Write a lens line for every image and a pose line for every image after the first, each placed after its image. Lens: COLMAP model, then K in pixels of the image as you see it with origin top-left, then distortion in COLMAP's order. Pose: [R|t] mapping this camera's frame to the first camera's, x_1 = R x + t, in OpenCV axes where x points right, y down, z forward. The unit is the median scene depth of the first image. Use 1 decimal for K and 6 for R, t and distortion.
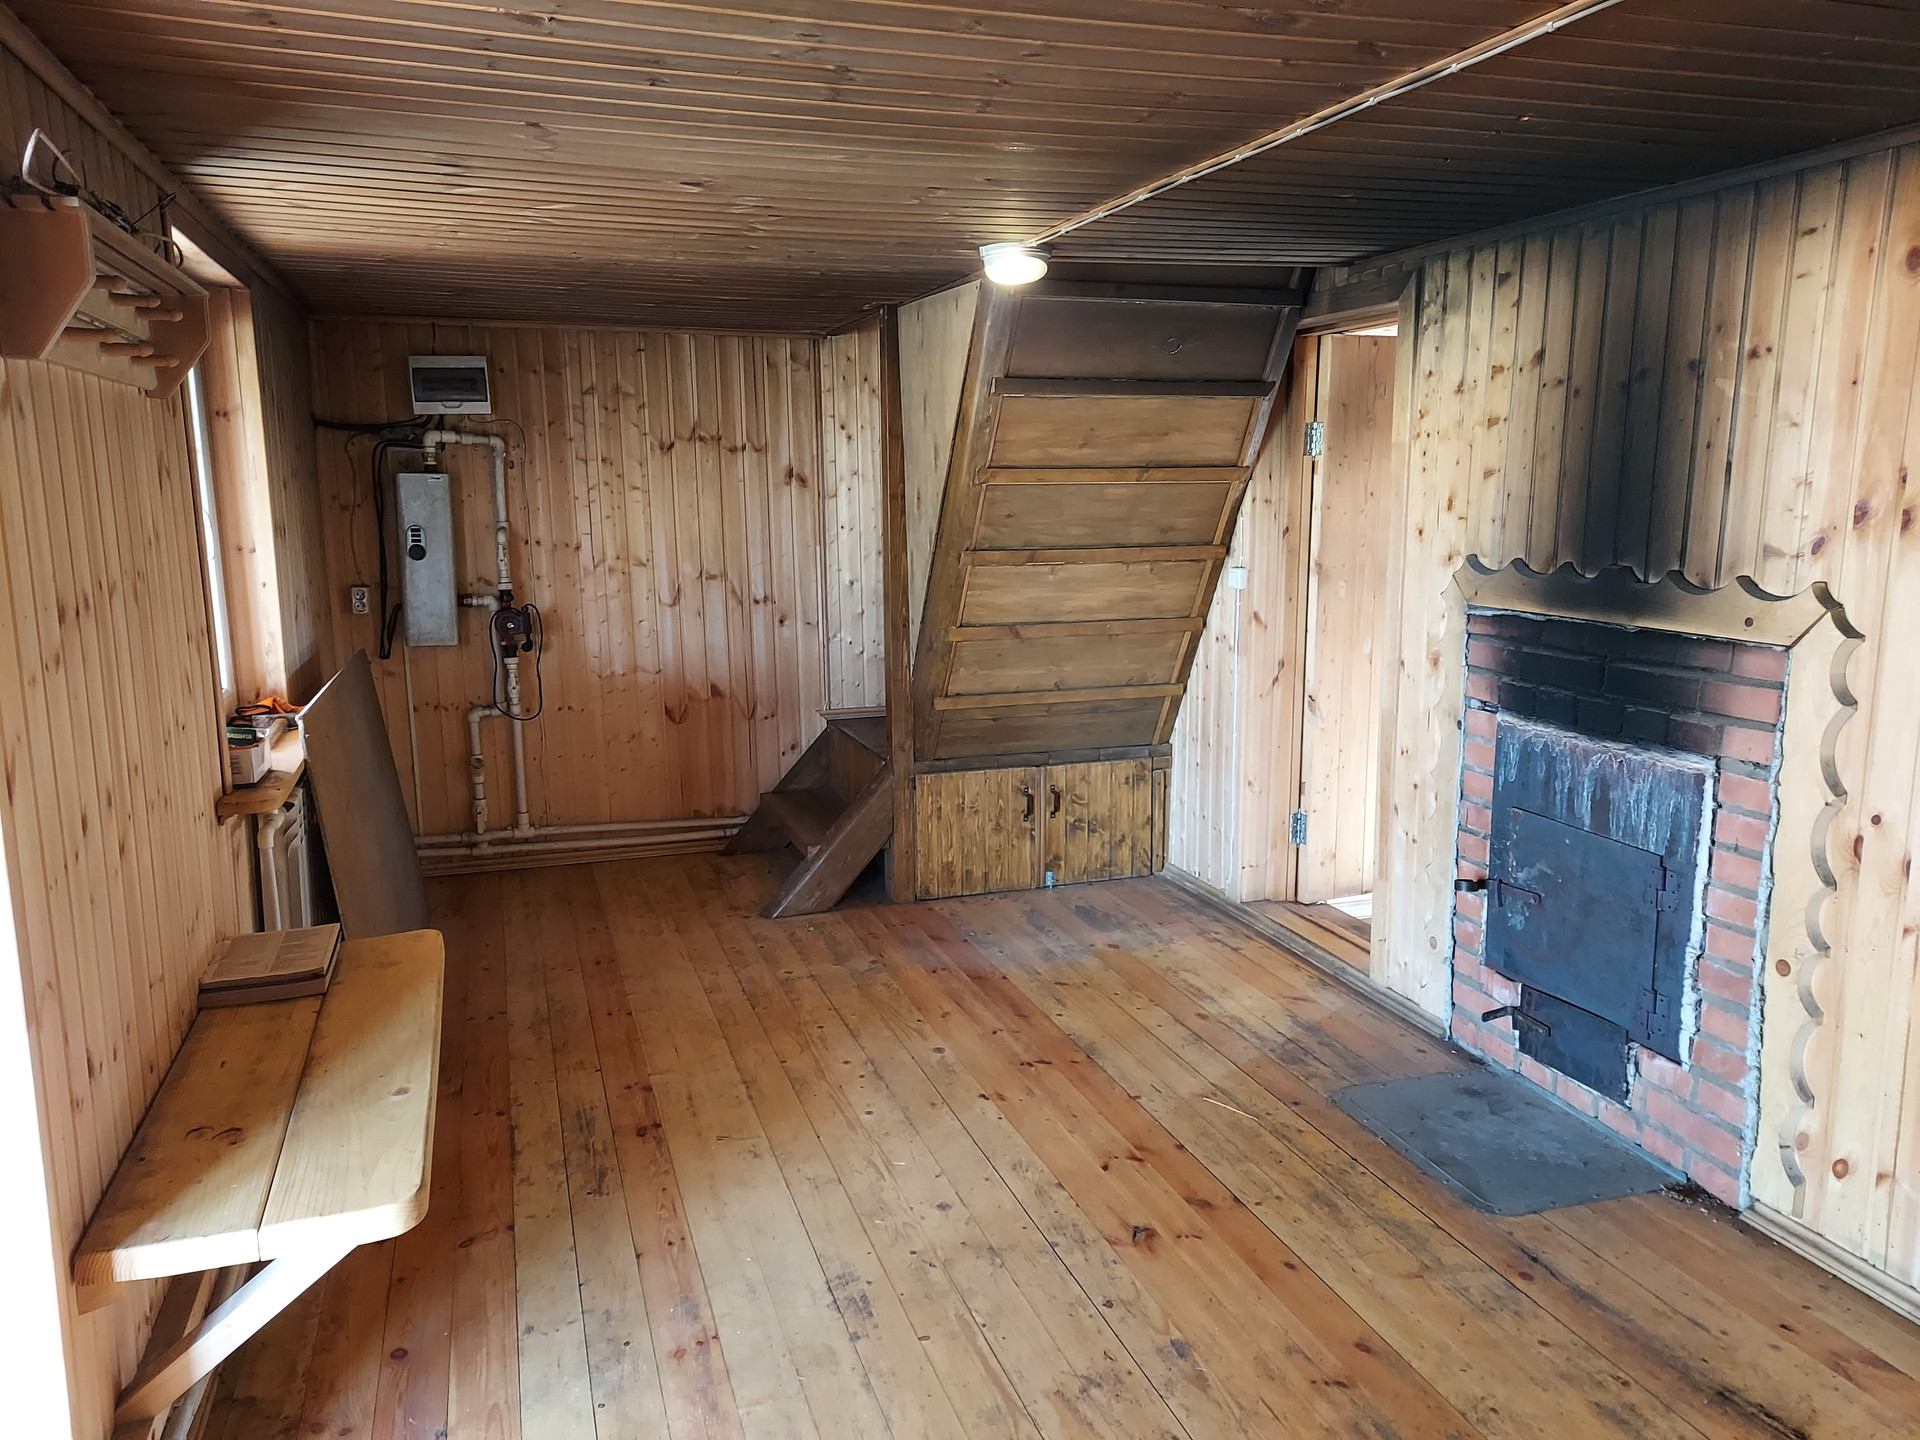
lens RADIAL K [[1384.8, 0, 951.1], [0, 1384.8, 713.7], [0, 0, 1]] dist [0.090748, -0.074101]
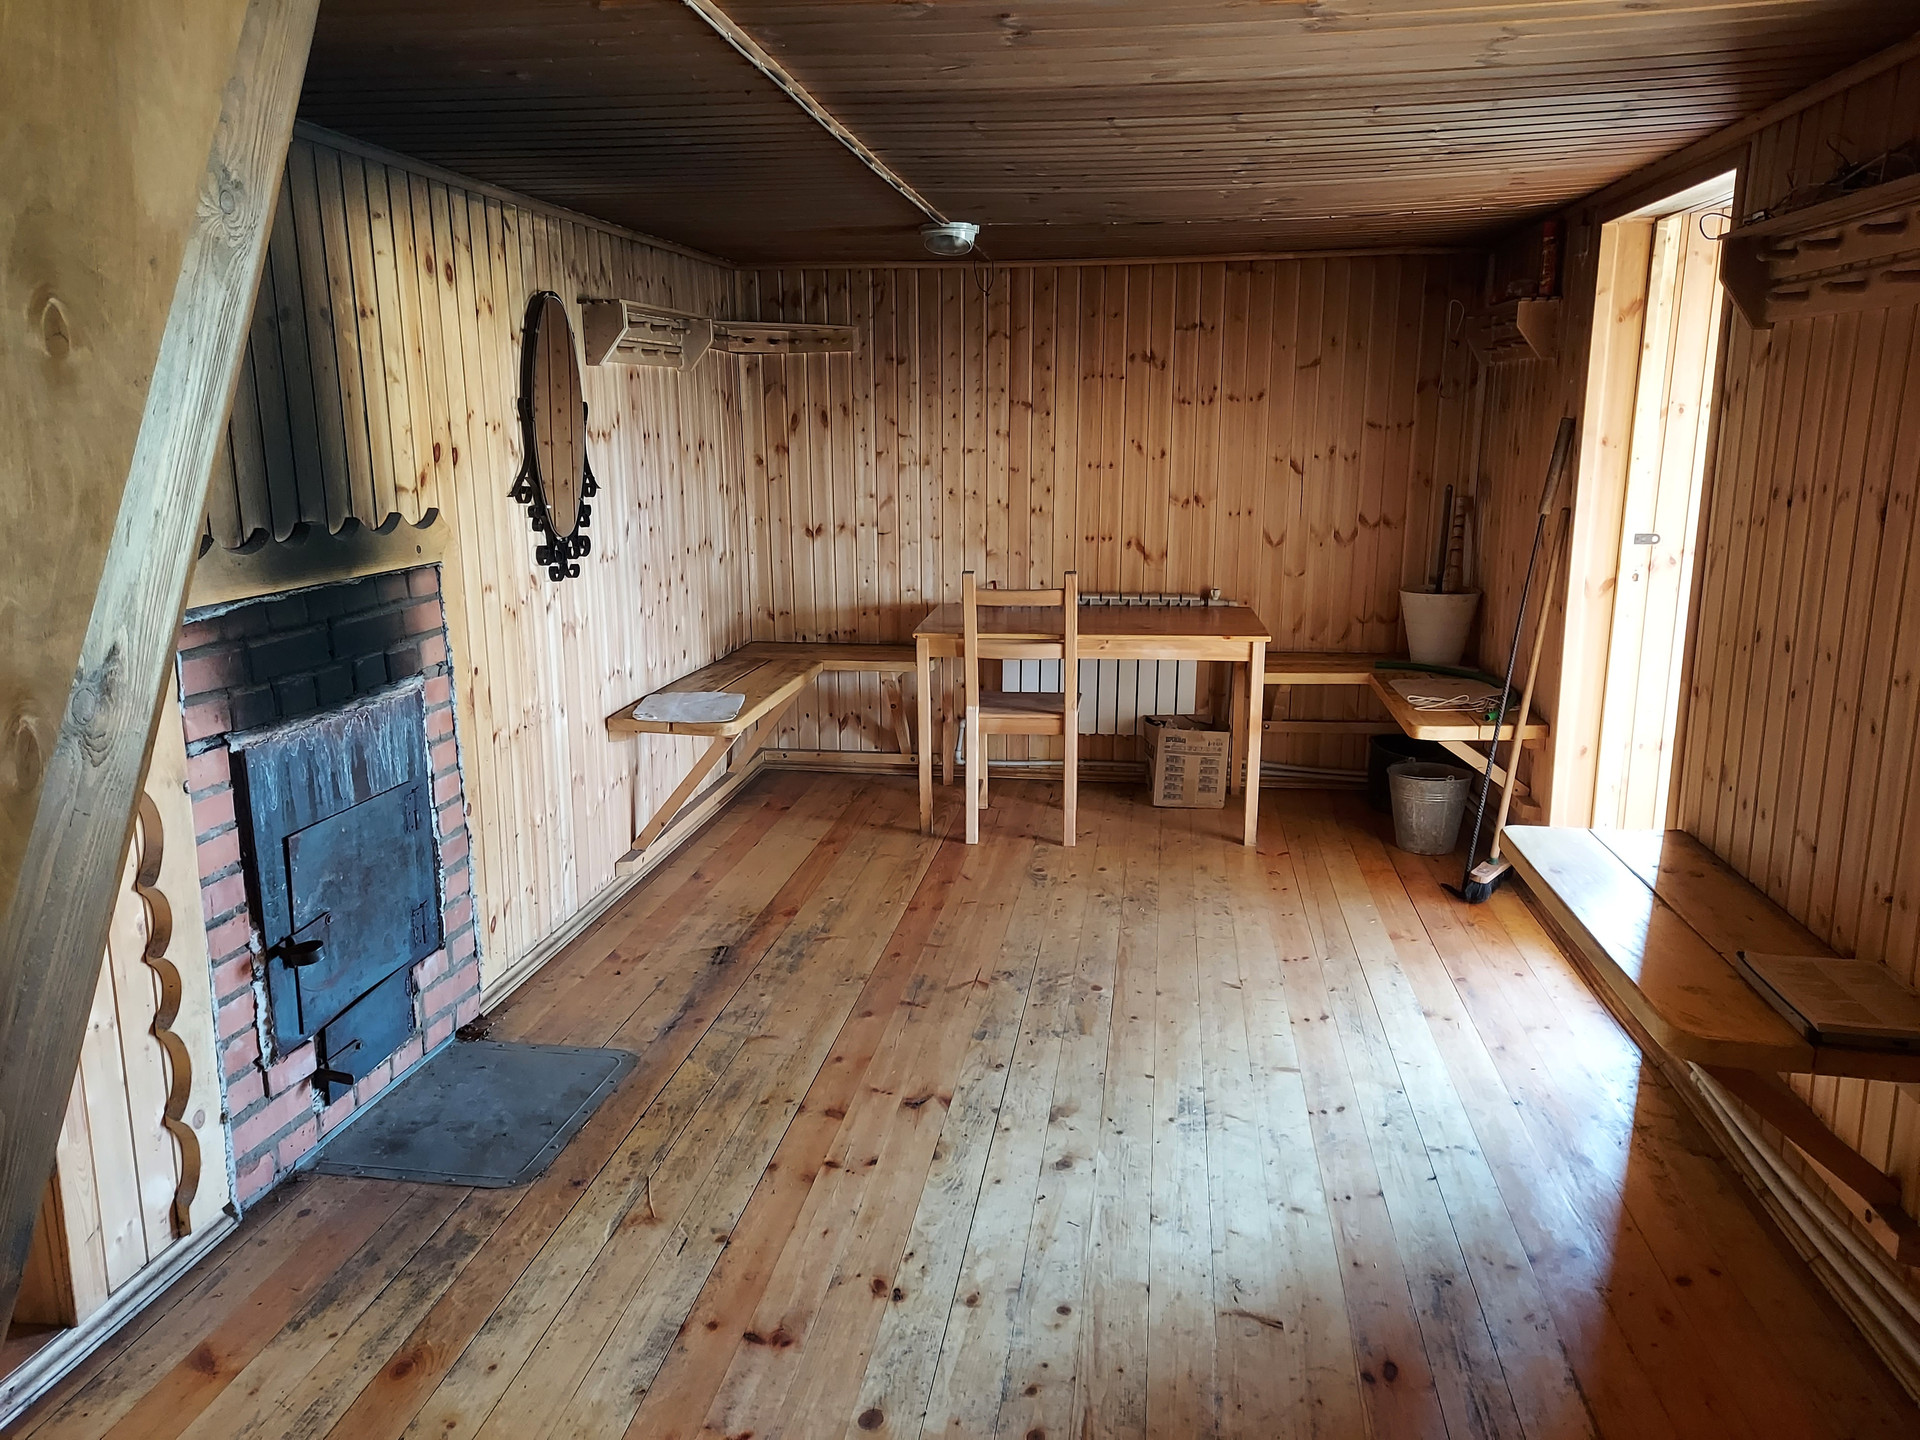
lens RADIAL K [[1384.8, 0, 951.1], [0, 1384.8, 713.7], [0, 0, 1]] dist [0.090748, -0.074101]
pose [[-0.890033, -0.084076, 0.448076, -0.342799], [0.088863, 0.932002, 0.351392, -0.290204], [-0.447151, 0.352568, -0.822041, 1.704957]]
